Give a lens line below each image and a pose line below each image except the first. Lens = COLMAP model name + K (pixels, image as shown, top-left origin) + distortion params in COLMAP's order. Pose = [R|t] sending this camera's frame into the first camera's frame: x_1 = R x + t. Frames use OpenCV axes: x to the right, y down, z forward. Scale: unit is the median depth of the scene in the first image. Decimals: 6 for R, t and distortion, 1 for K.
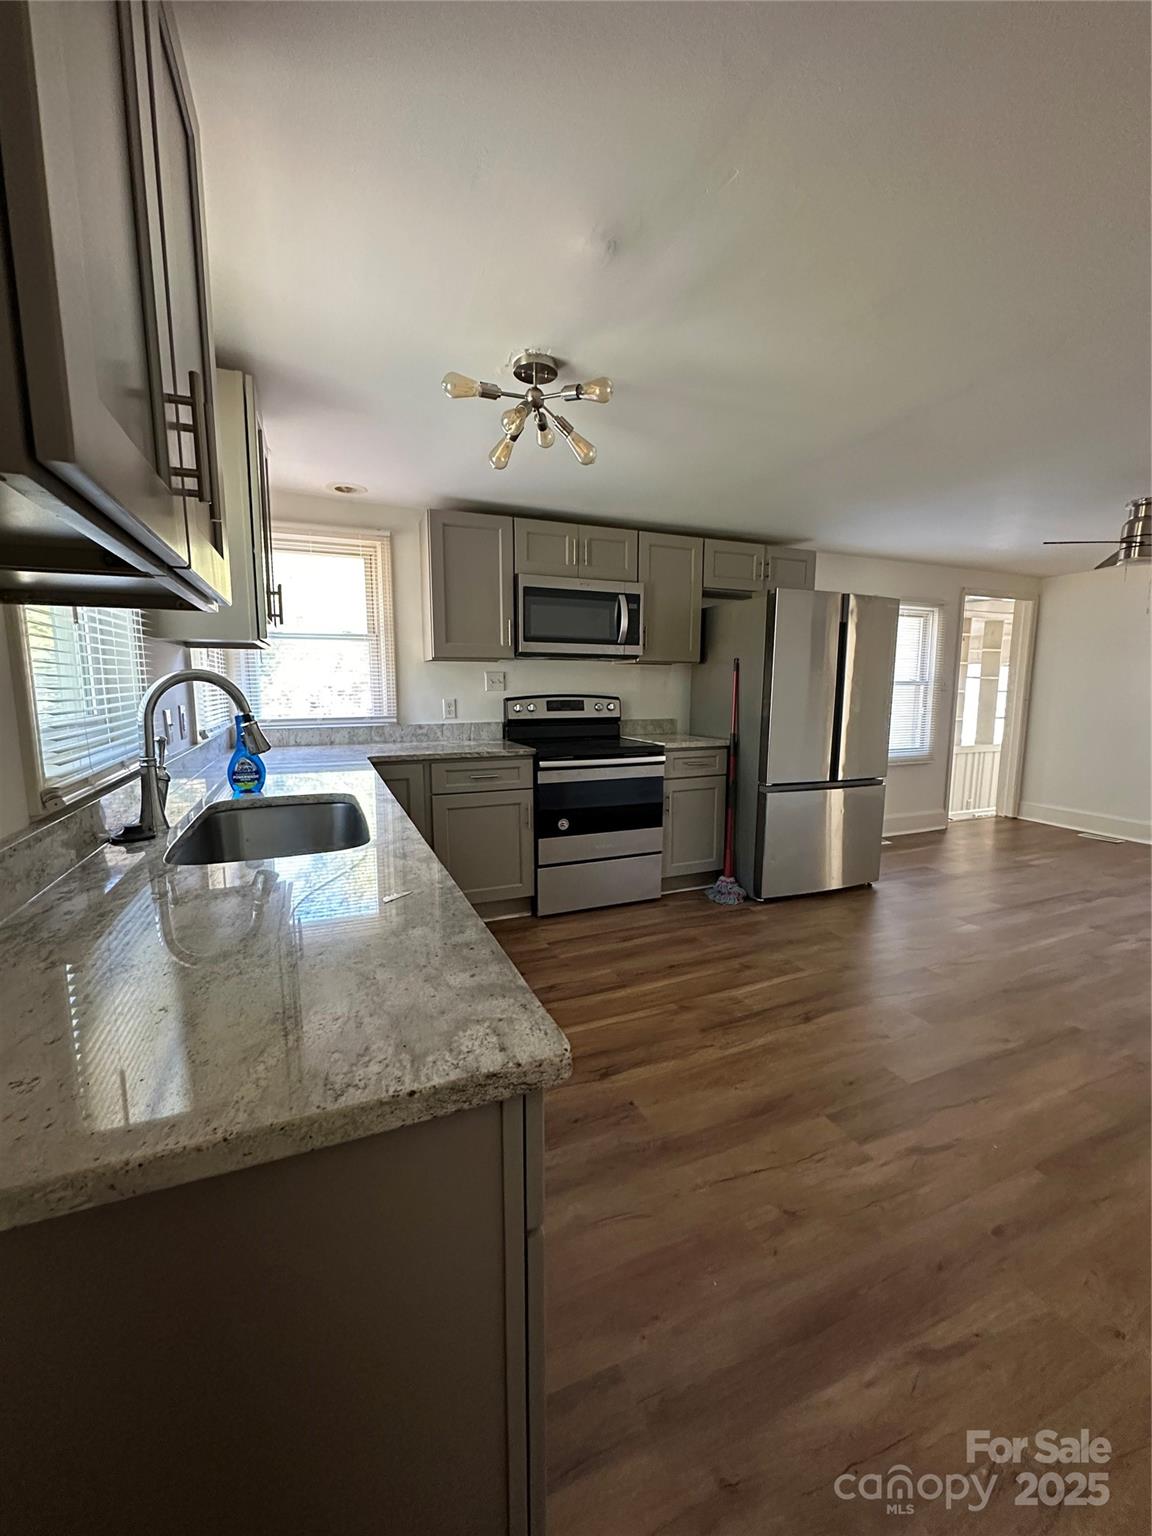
lens RADIAL K [[613.3, 0, 575.1], [0, 613.3, 767.8], [0, 0, 1]] dist [-0.007622, 0.001587]
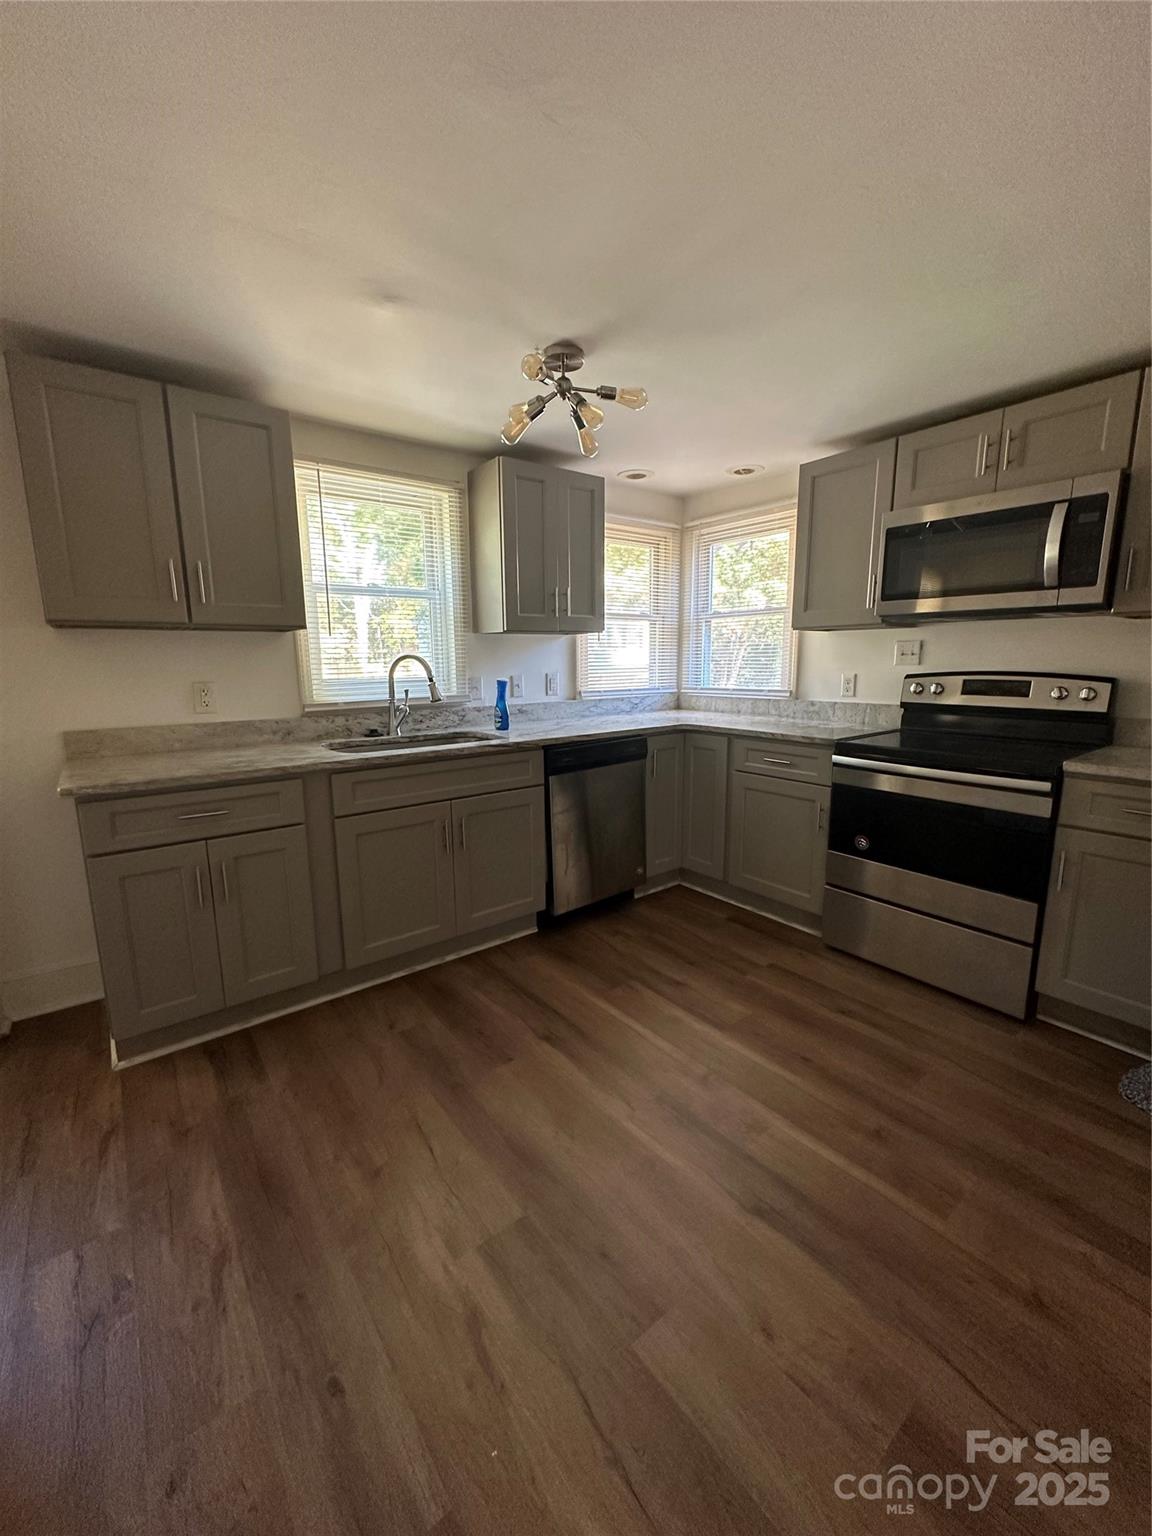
lens RADIAL K [[613.3, 0, 575.1], [0, 613.3, 767.8], [0, 0, 1]] dist [-0.007622, 0.001587]
pose [[0.259793, 0.166993, -0.951116, 0.598901], [-0.122971, 0.982636, 0.138938, -0.060645], [0.957803, 0.080865, 0.275817, 0.445769]]
